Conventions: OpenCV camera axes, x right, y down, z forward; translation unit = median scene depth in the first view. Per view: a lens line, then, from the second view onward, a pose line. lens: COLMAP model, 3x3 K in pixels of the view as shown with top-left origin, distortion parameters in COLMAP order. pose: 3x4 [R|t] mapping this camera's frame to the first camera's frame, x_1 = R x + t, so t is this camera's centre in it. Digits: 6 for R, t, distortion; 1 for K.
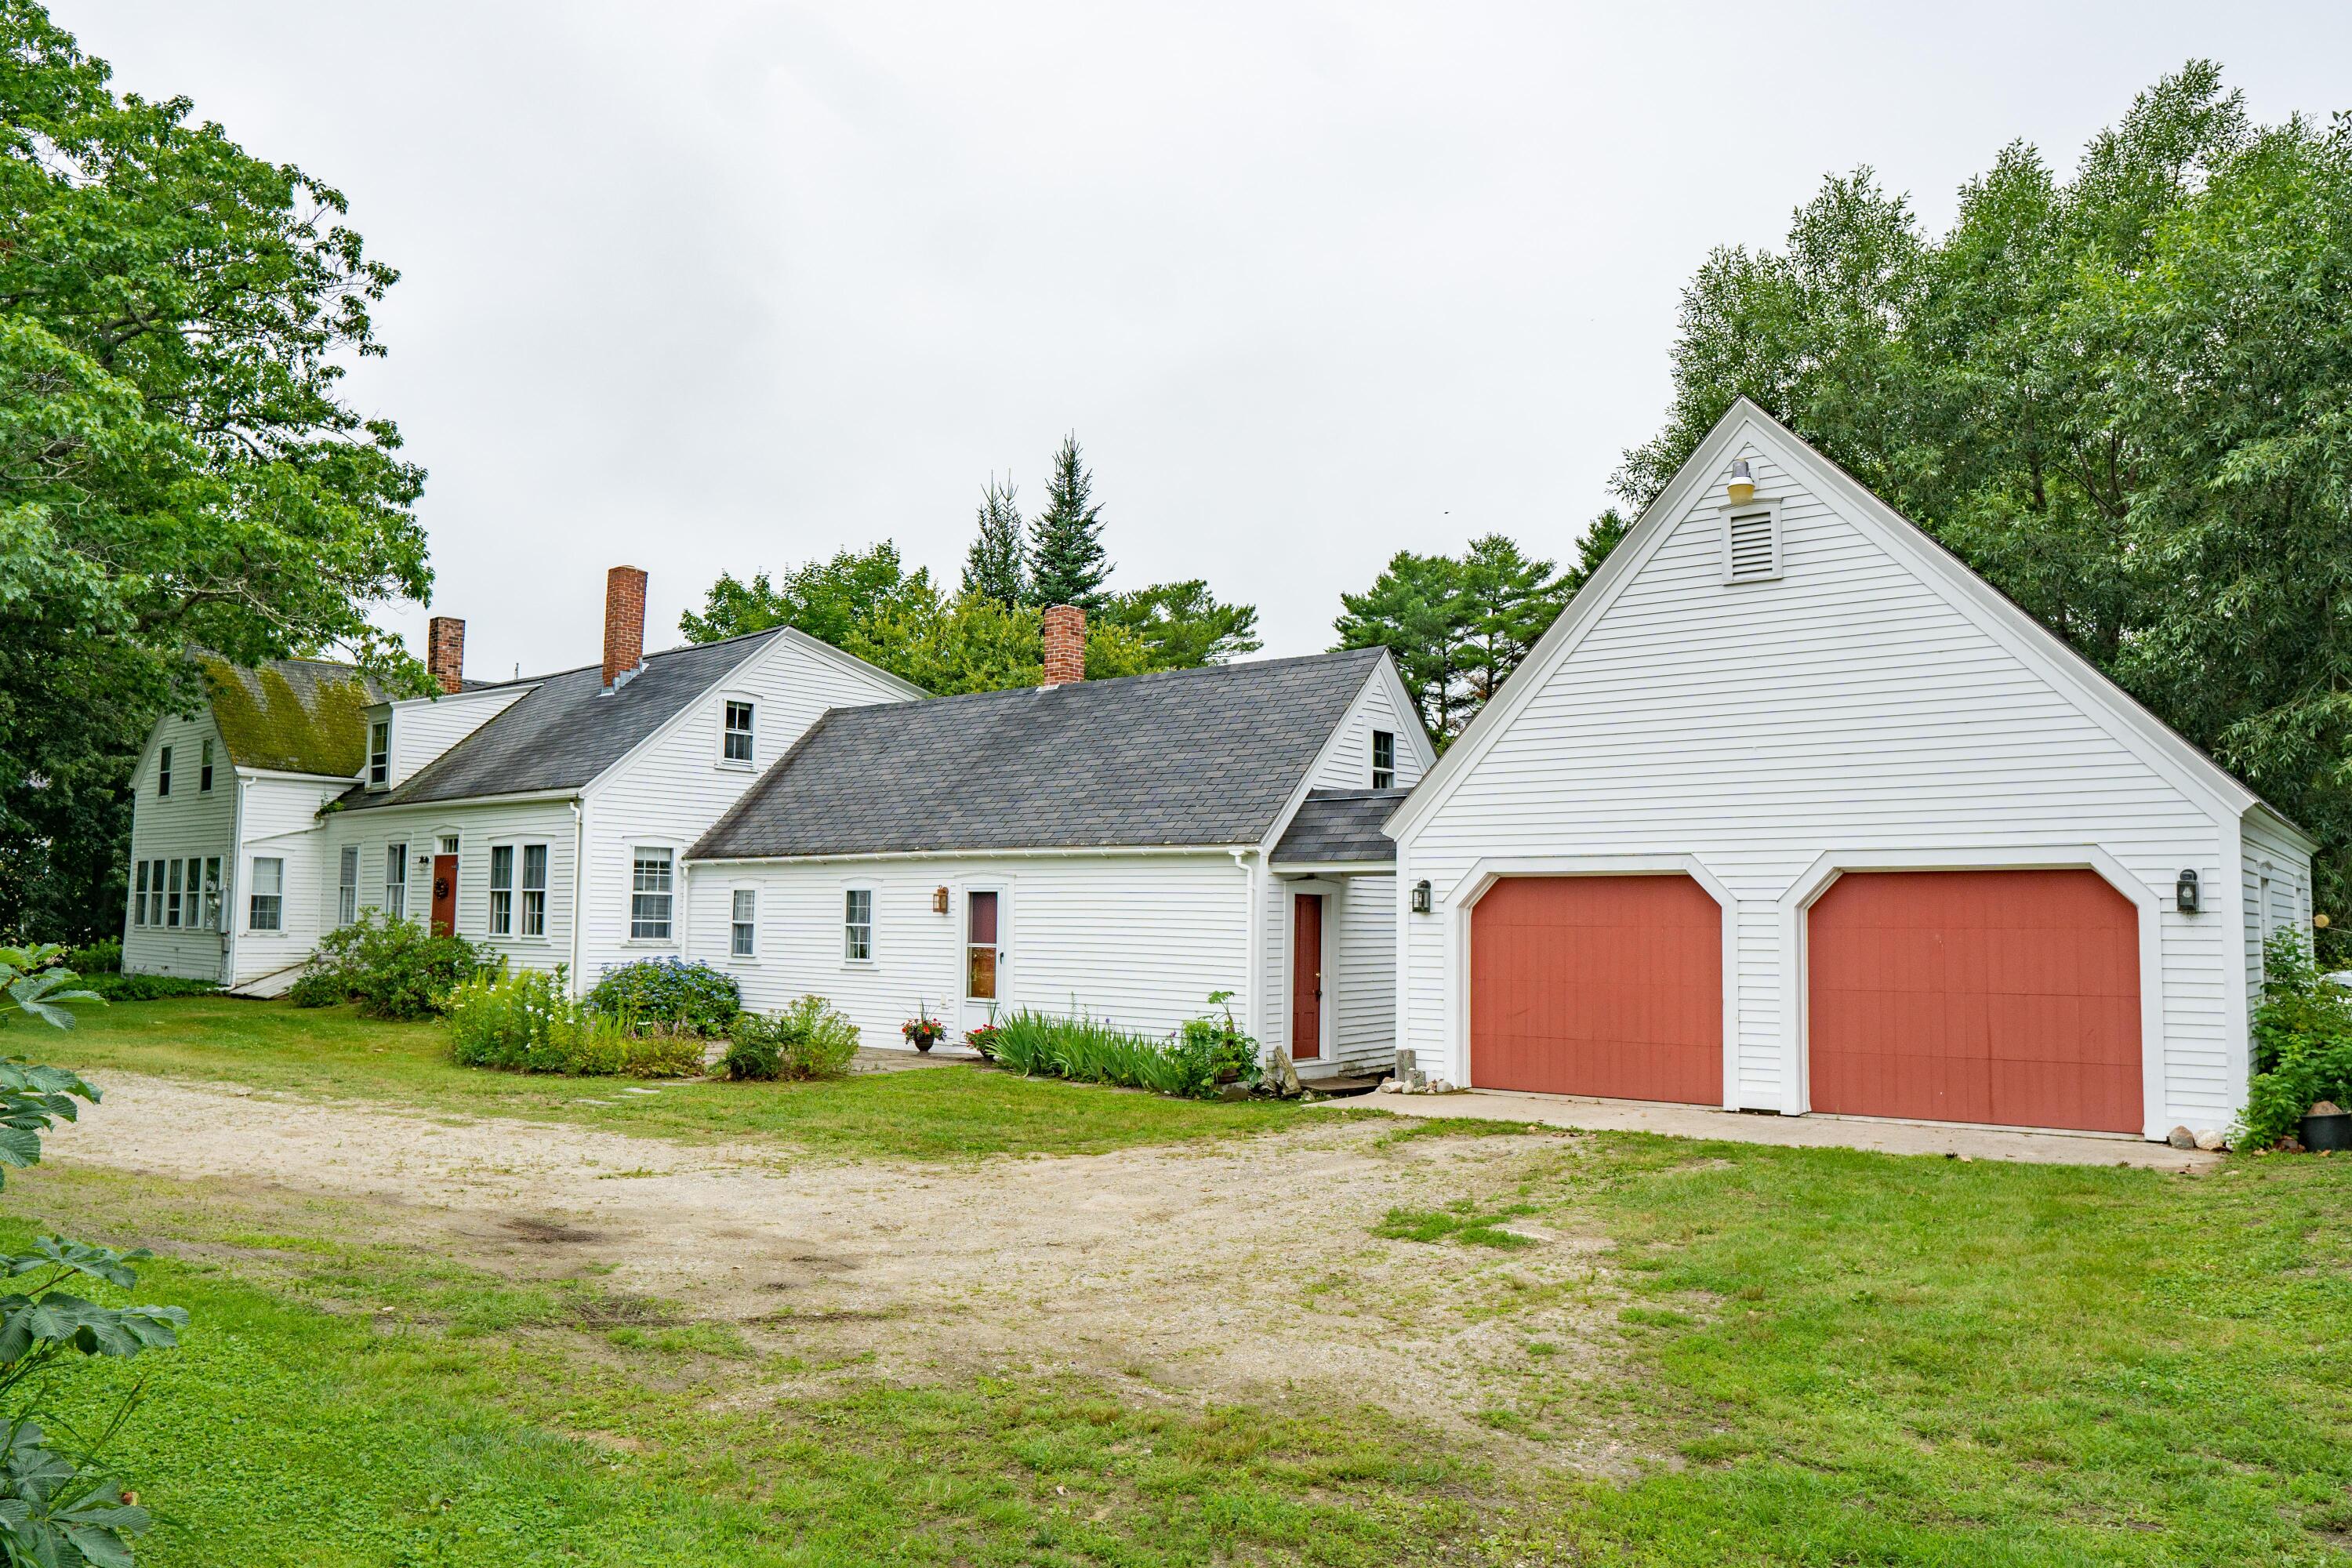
lens RADIAL K [[1653.5, 0, 1165.1], [0, 1653.5, 793.1], [0, 0, 1]] dist [-0.112765, 0.076378]
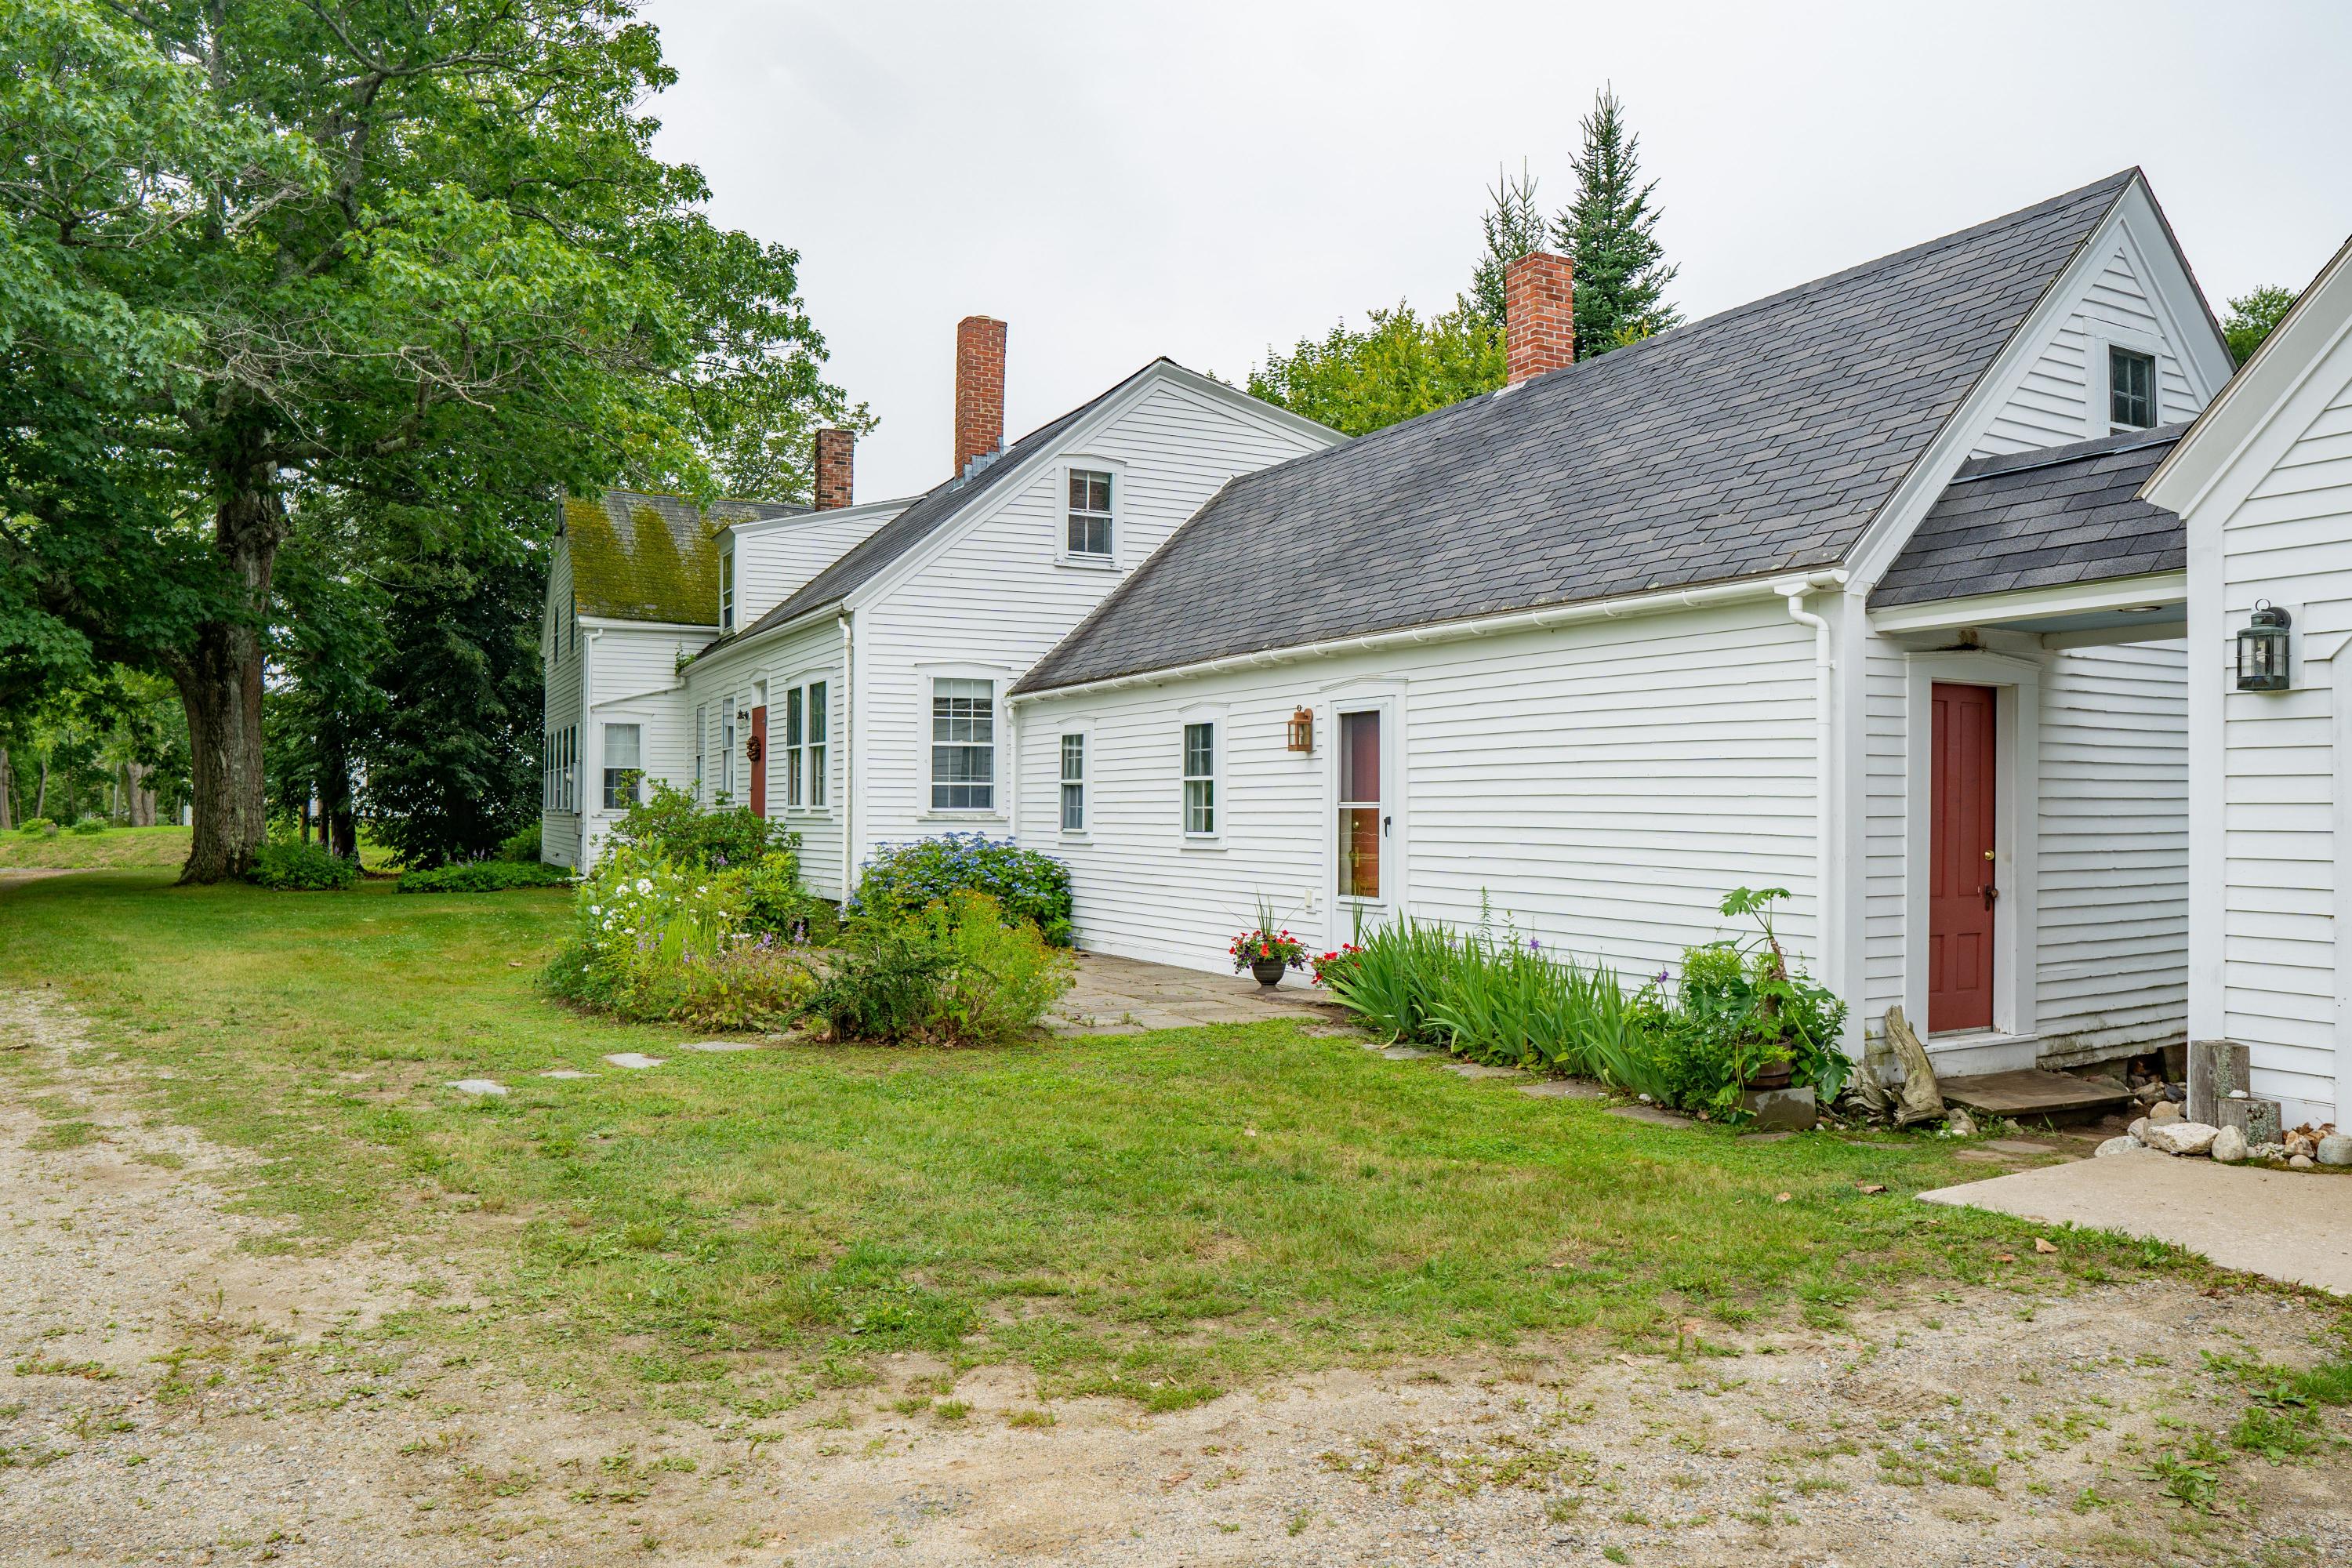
lens RADIAL K [[1653.5, 0, 1165.1], [0, 1653.5, 793.1], [0, 0, 1]] dist [-0.112765, 0.076378]
pose [[0.921908, -0.012623, -0.387204, 0.049558], [0.038199, 0.997561, 0.058428, 0.051600], [0.385522, -0.068656, 0.920141, 0.441918]]
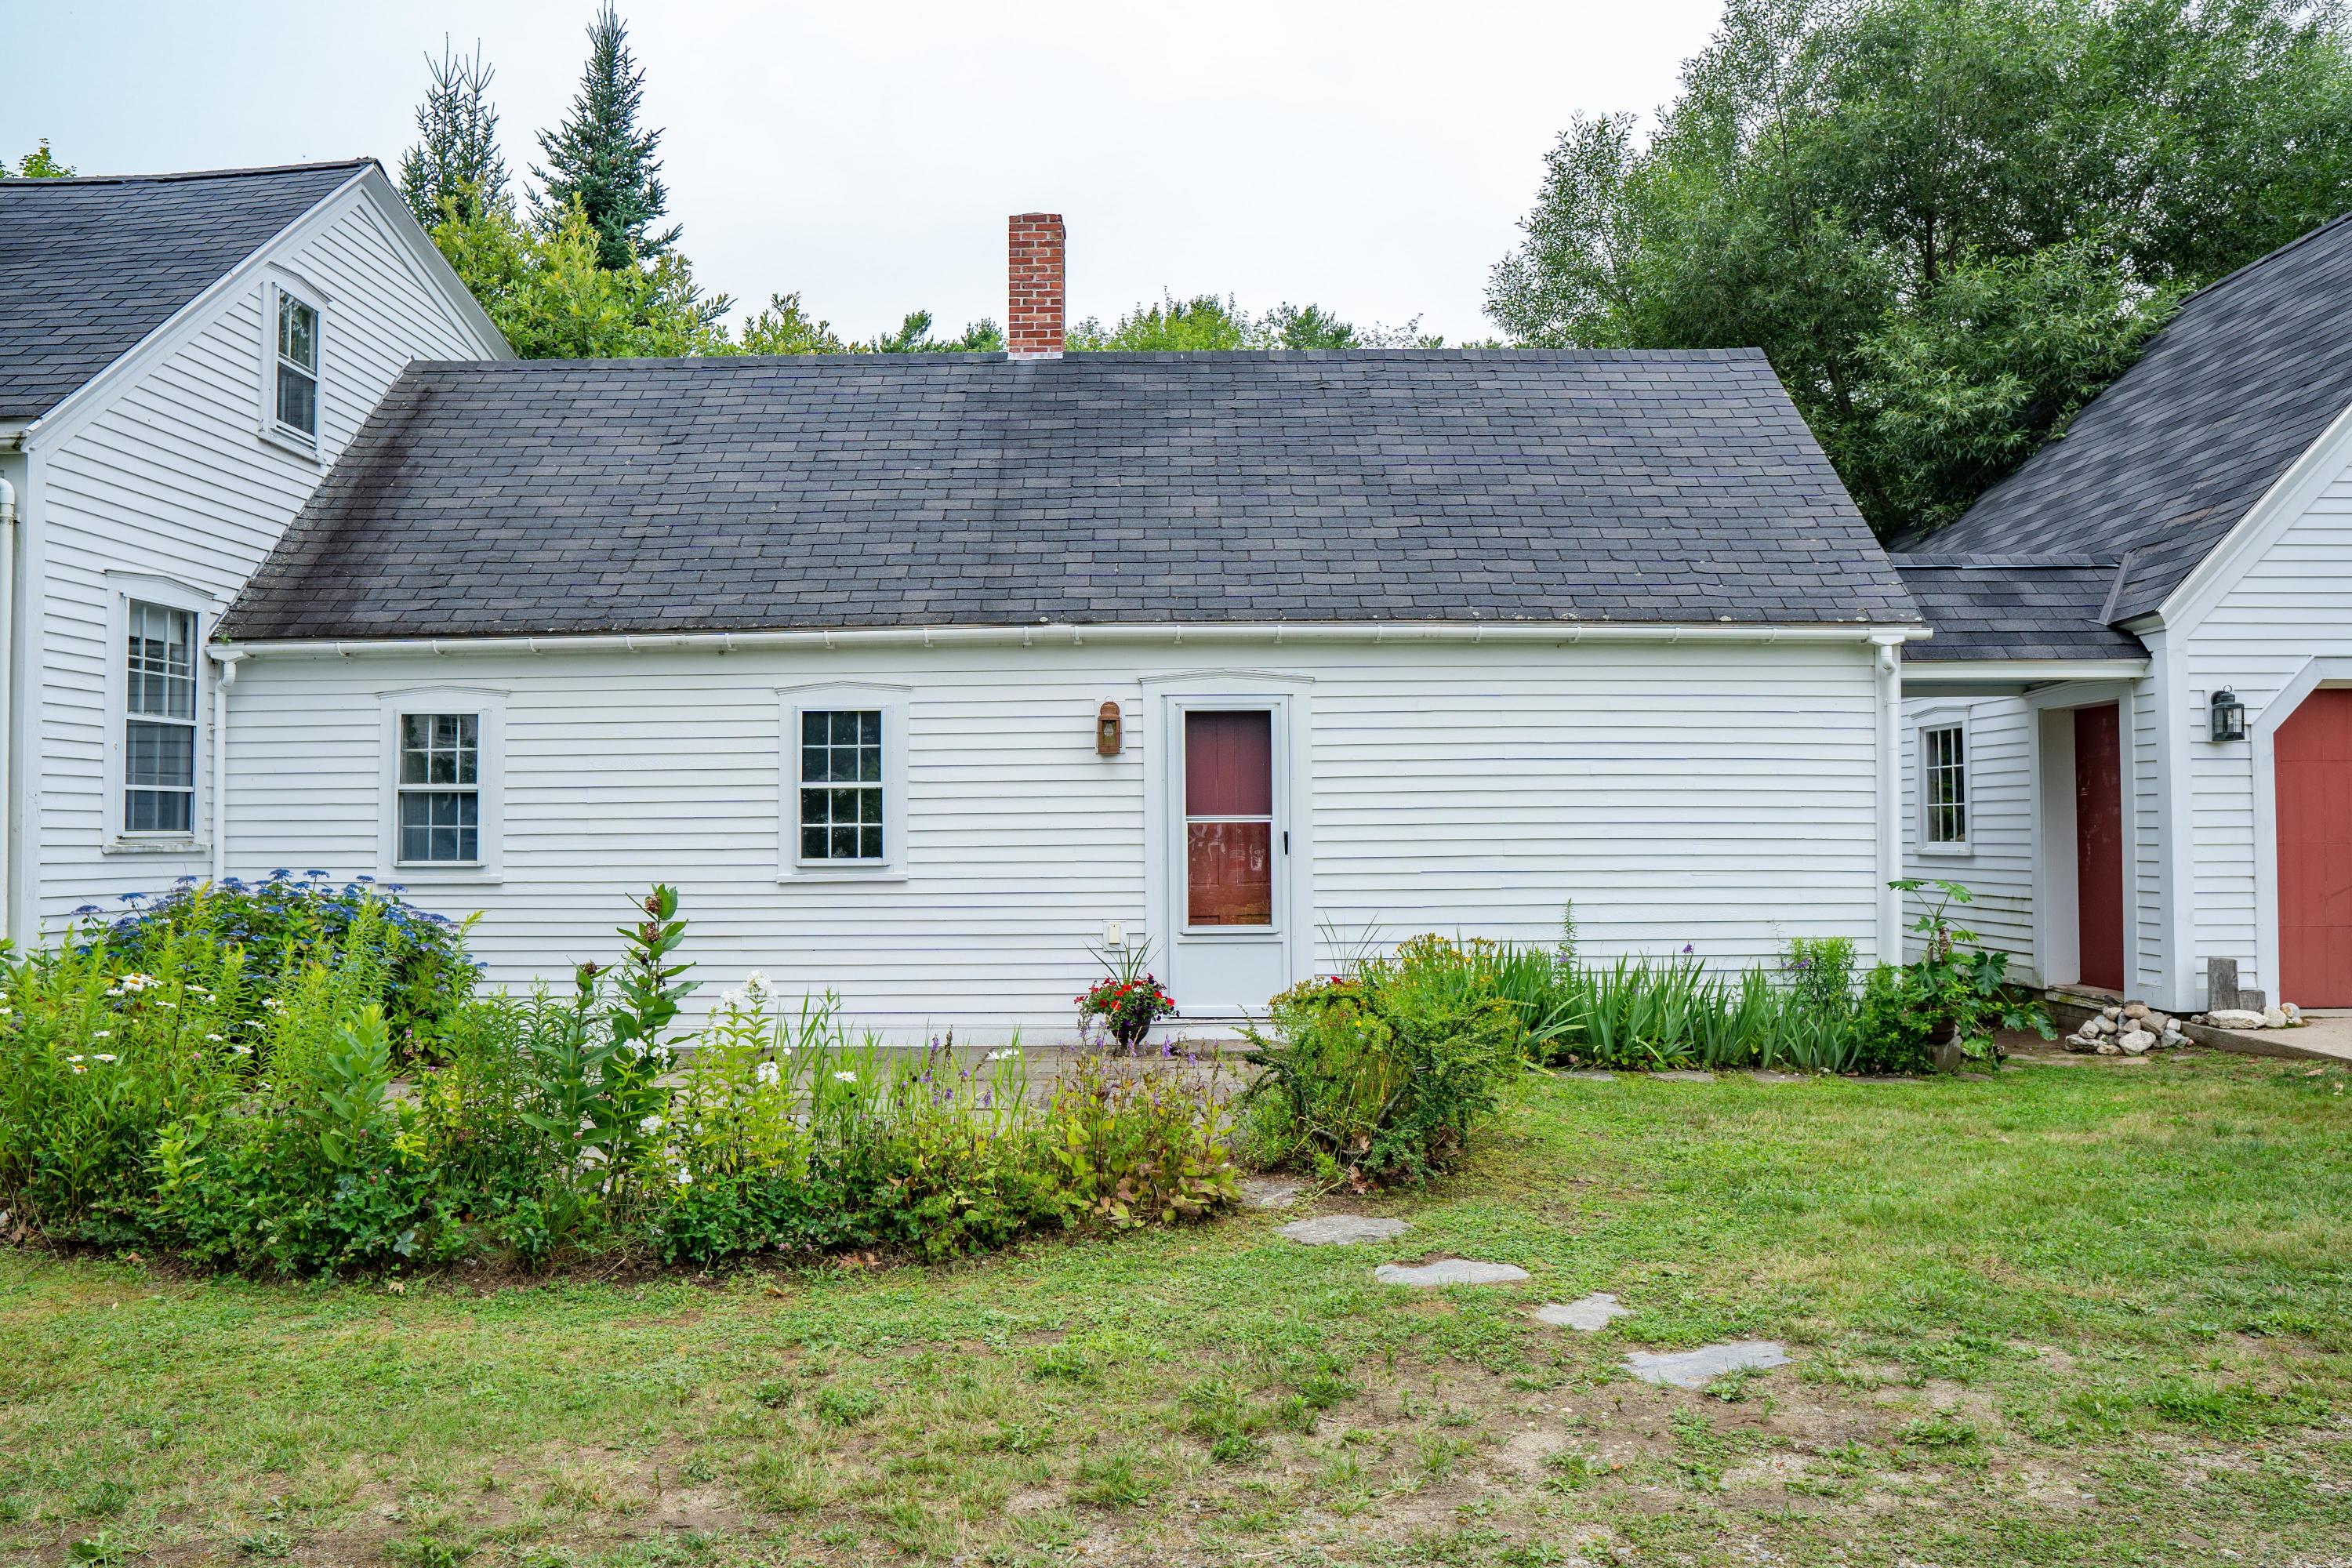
lens RADIAL K [[1653.5, 0, 1165.1], [0, 1653.5, 793.1], [0, 0, 1]] dist [-0.112765, 0.076378]
pose [[0.774090, -0.005020, 0.633055, -0.436456], [-0.033654, 0.998228, 0.049067, 0.060500], [-0.632180, -0.059287, 0.772550, 0.627889]]
